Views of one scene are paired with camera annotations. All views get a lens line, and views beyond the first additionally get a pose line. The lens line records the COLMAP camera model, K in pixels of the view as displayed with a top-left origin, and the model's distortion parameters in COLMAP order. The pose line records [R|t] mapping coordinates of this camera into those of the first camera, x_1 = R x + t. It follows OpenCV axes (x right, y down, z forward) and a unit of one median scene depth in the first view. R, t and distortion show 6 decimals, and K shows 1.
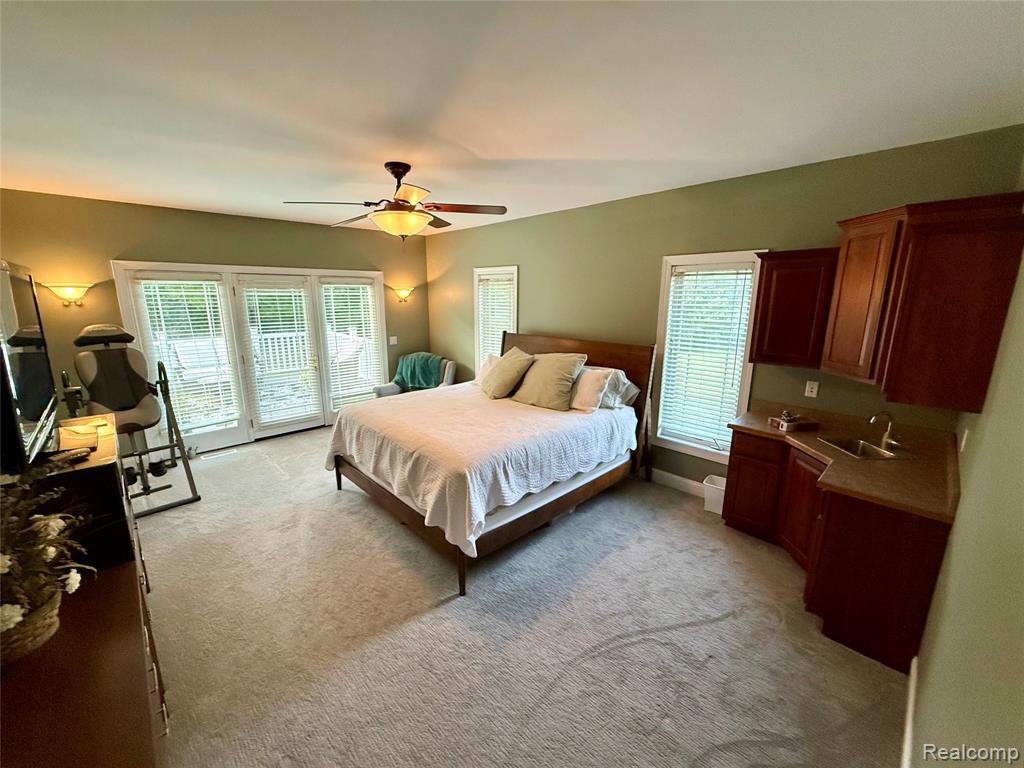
lens RADIAL K [[407.4, 0, 510.2], [0, 407.4, 384.0], [0, 0, 1]] dist [0.000322, 0.000019]
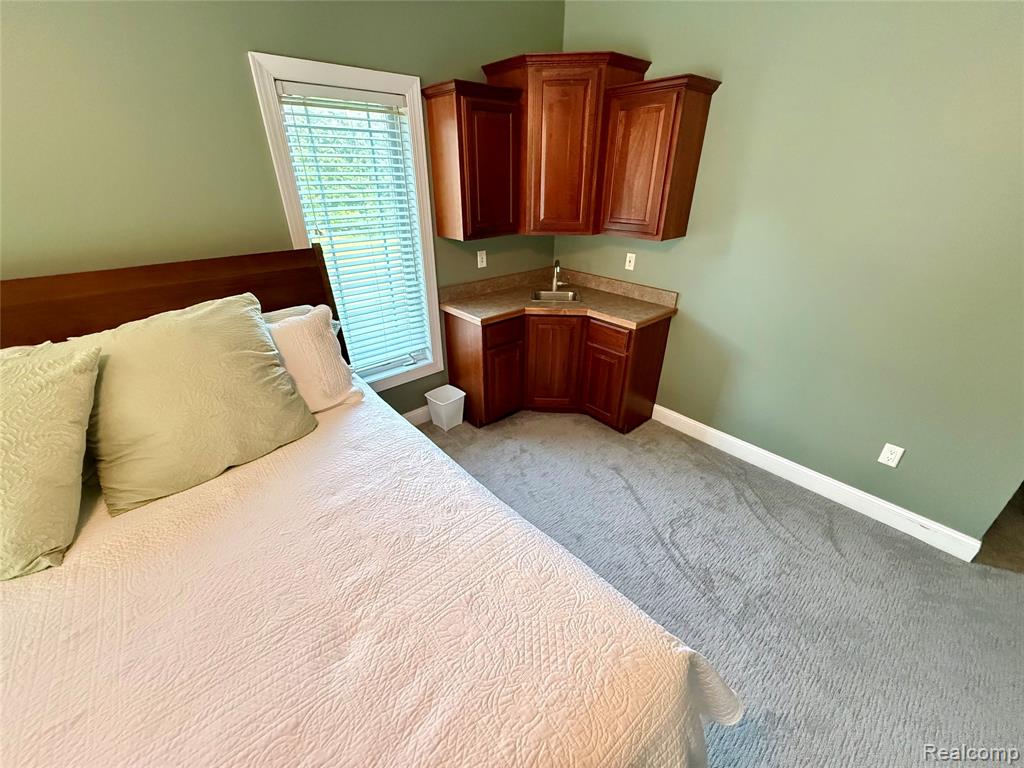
lens RADIAL K [[407.4, 0, 510.2], [0, 407.4, 384.0], [0, 0, 1]] dist [0.000322, 0.000019]
pose [[0.052558, -0.462346, 0.885140, -0.254014], [0.217732, 0.870346, 0.441690, -0.141024], [-0.974593, 0.169509, 0.146411, 0.832176]]
